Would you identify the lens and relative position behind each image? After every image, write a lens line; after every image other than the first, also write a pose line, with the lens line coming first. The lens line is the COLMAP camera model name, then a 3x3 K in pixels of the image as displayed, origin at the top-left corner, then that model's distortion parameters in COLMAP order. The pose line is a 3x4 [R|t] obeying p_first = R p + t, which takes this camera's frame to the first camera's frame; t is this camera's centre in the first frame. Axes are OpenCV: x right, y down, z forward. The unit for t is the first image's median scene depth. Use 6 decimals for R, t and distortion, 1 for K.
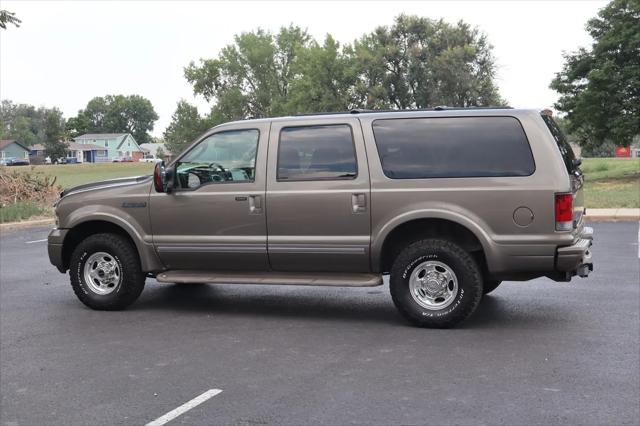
lens RADIAL K [[826.7, 0, 301.9], [0, 826.7, 213.8], [0, 0, 1]] dist [0.015970, -0.002245]
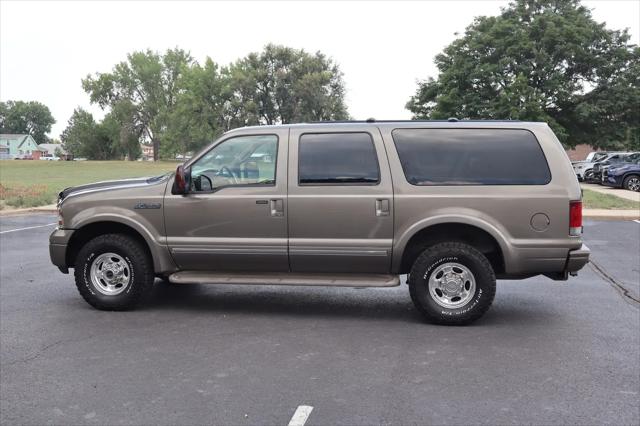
lens RADIAL K [[673.2, 0, 308.4], [0, 673.2, 215.0], [0, 0, 1]] dist [0.012232, 0.022944]
pose [[0.981677, 0.006702, 0.190435, -0.163893], [-0.009139, 0.999887, 0.011920, -0.011492], [-0.190334, -0.013442, 0.981627, 0.156329]]
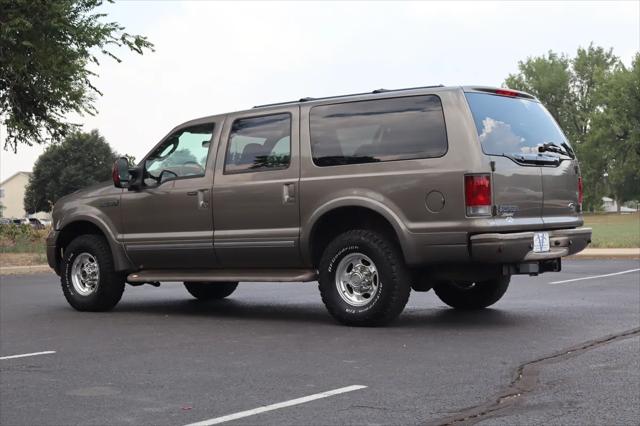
lens RADIAL K [[1008.7, 0, 305.5], [0, 1008.7, 213.4], [0, 0, 1]] dist [0.036809, 0.108922]
pose [[0.952230, -0.004377, -0.305349, 0.387675], [-0.016964, 0.997595, -0.067205, 0.077313], [0.304909, 0.069174, 0.949866, -0.082423]]
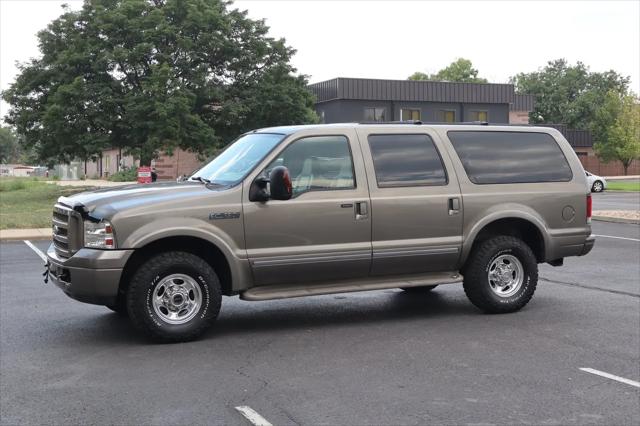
lens RADIAL K [[901.0, 0, 305.6], [0, 901.0, 212.6], [0, 0, 1]] dist [0.008520, 0.012509]
pose [[0.708486, -0.021980, 0.705382, -0.801858], [0.042587, 0.999025, -0.011643, 0.000495], [-0.704439, 0.038289, 0.708731, 0.257929]]
